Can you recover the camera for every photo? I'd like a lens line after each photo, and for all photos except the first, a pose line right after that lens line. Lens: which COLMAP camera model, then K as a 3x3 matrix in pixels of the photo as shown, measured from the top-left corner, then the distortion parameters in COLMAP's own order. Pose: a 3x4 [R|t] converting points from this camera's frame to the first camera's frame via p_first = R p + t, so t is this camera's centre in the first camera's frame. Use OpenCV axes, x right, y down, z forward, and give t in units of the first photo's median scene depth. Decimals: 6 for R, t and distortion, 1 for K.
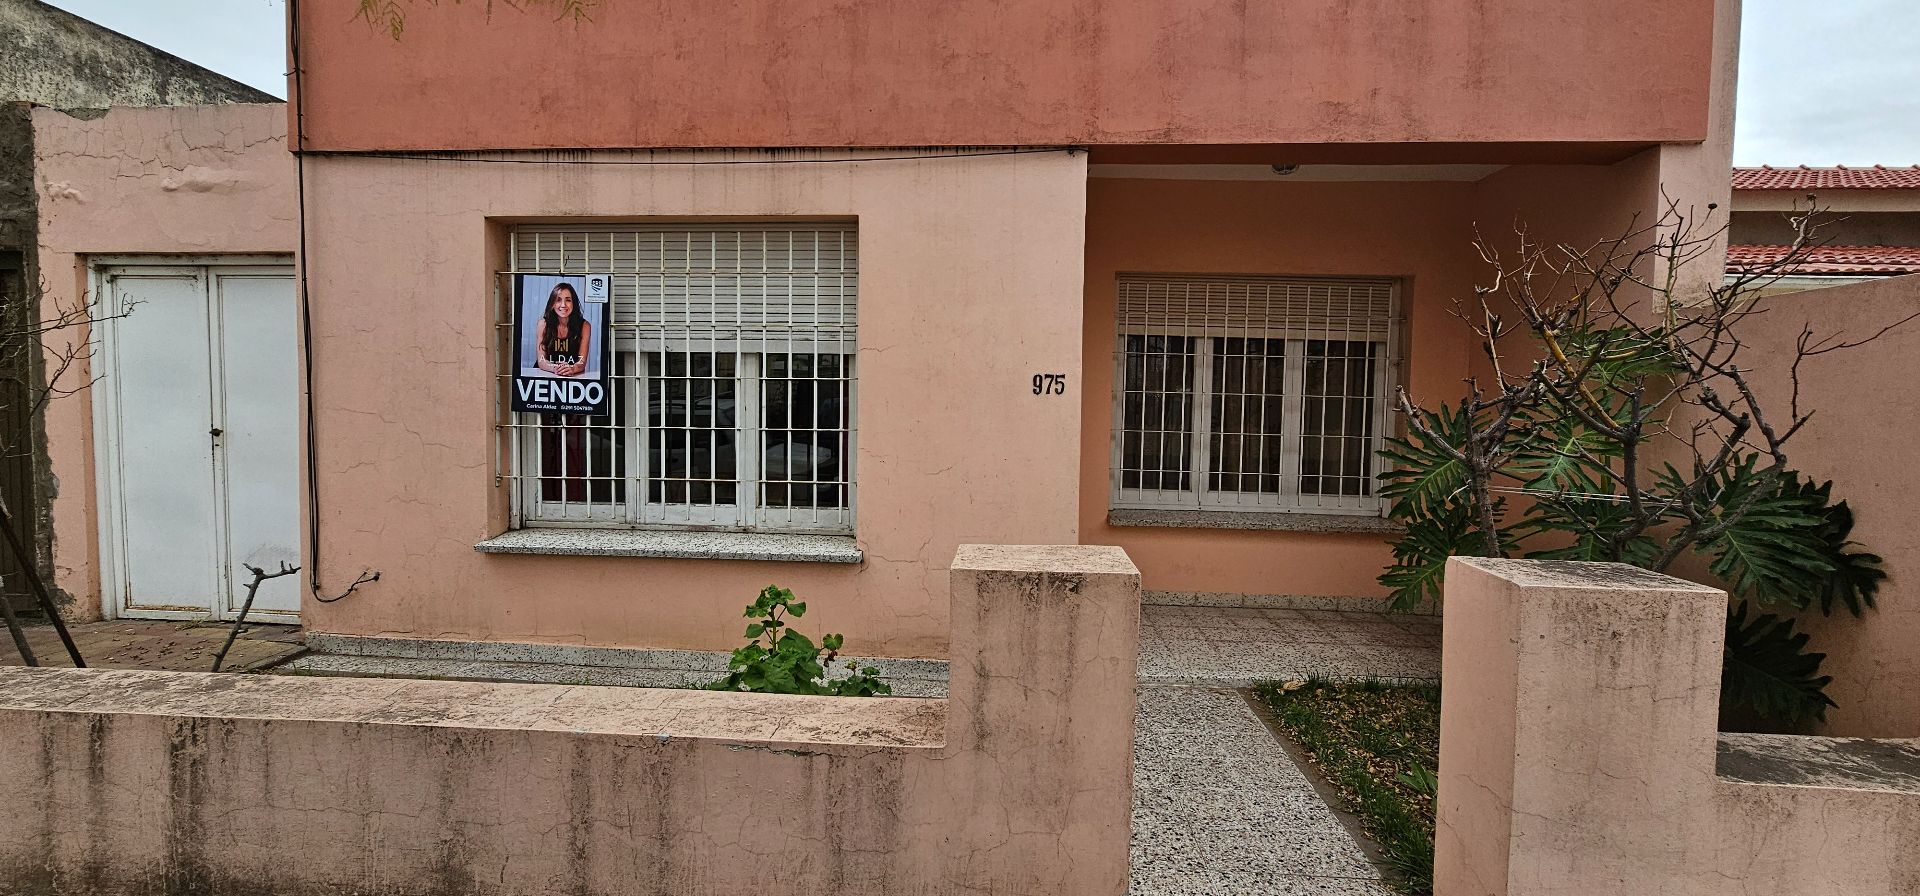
lens RADIAL K [[783.0, 0, 963.3], [0, 783.0, 439.1], [0, 0, 1]] dist [-0.002341, 0.000372]
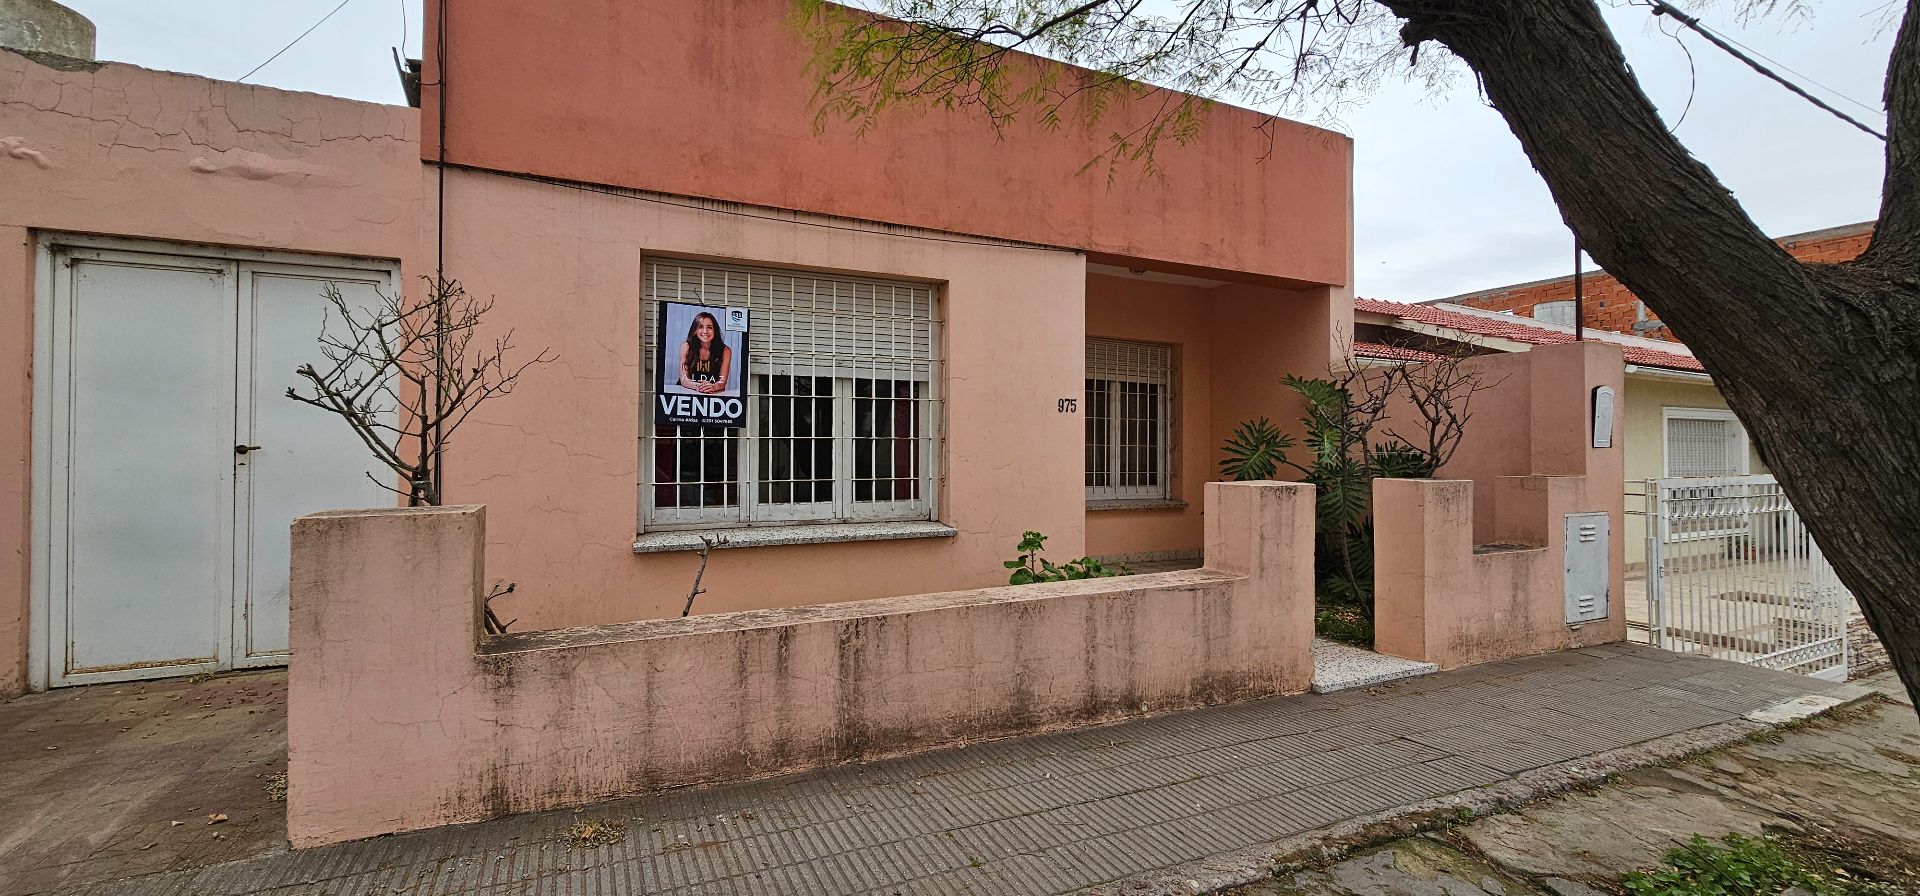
lens RADIAL K [[783.0, 0, 963.3], [0, 783.0, 439.1], [0, 0, 1]] dist [-0.002341, 0.000372]
pose [[0.864645, -0.007272, 0.502331, -0.771477], [0.033949, 0.998455, -0.043982, 0.050203], [-0.501235, 0.055083, 0.863556, -0.173377]]
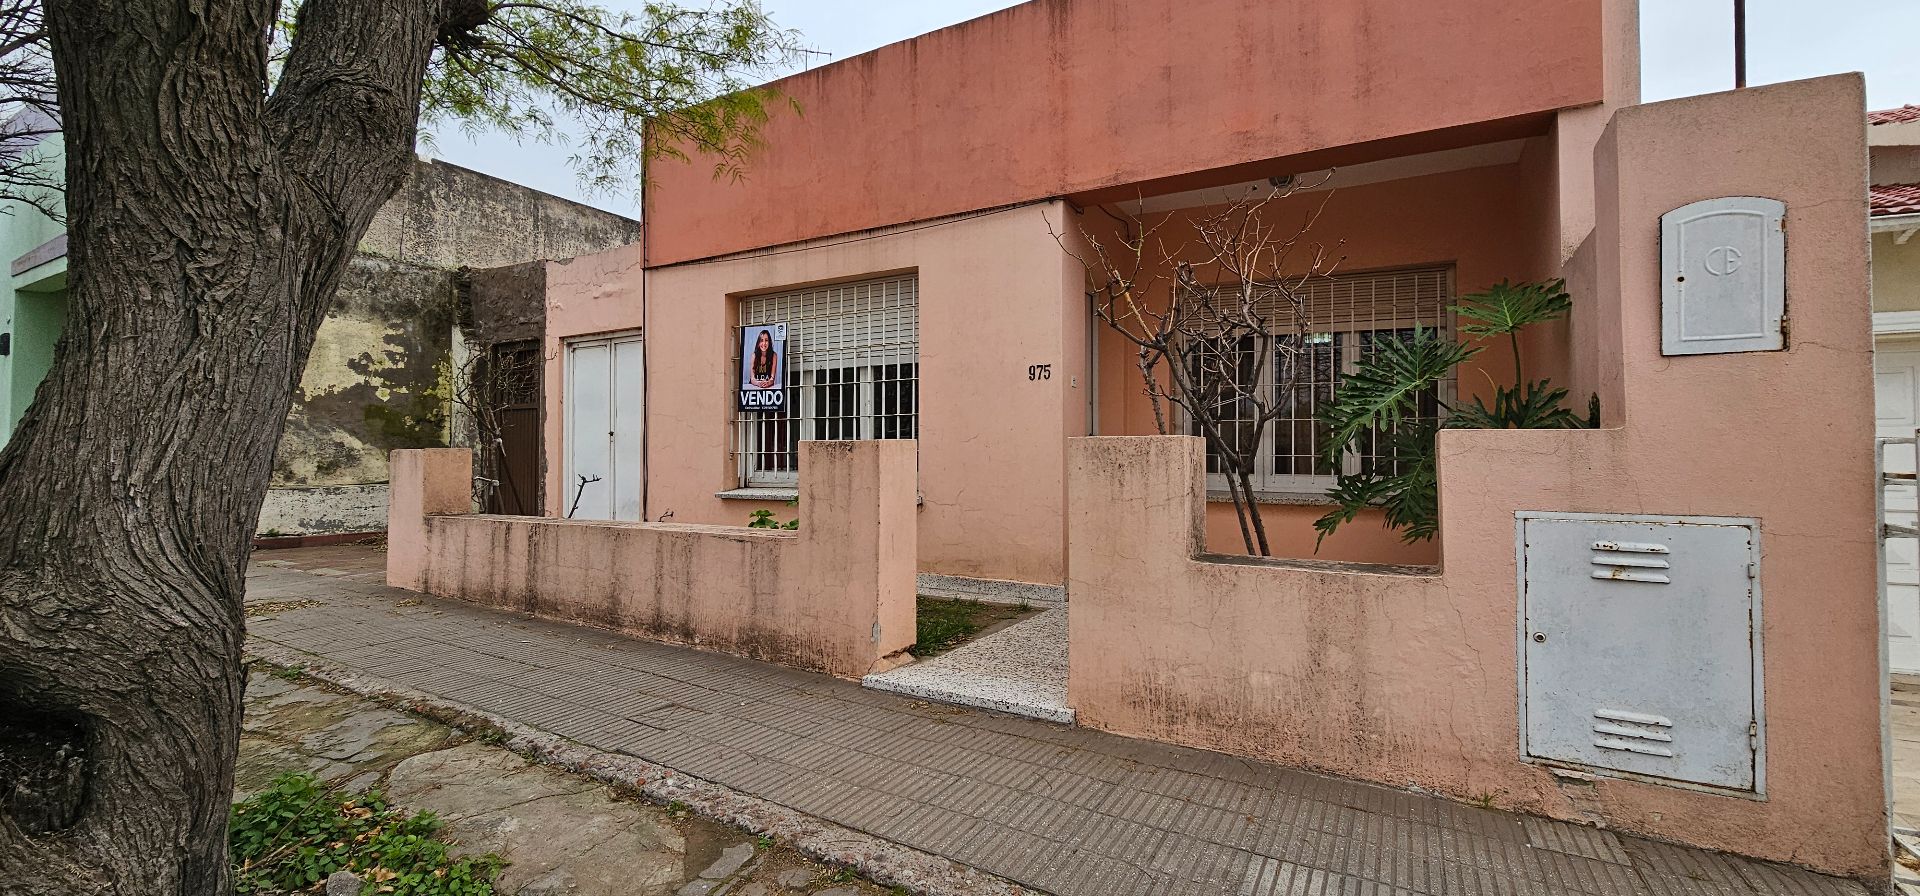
lens RADIAL K [[782.0, 0, 966.1], [0, 782.0, 440.0], [0, 0, 1]] dist [-0.002525, -0.000548]
pose [[0.905705, -0.025014, -0.423171, 0.535836], [-0.005748, 0.997441, -0.071262, 0.136818], [0.423870, 0.066975, 0.903243, -0.251742]]
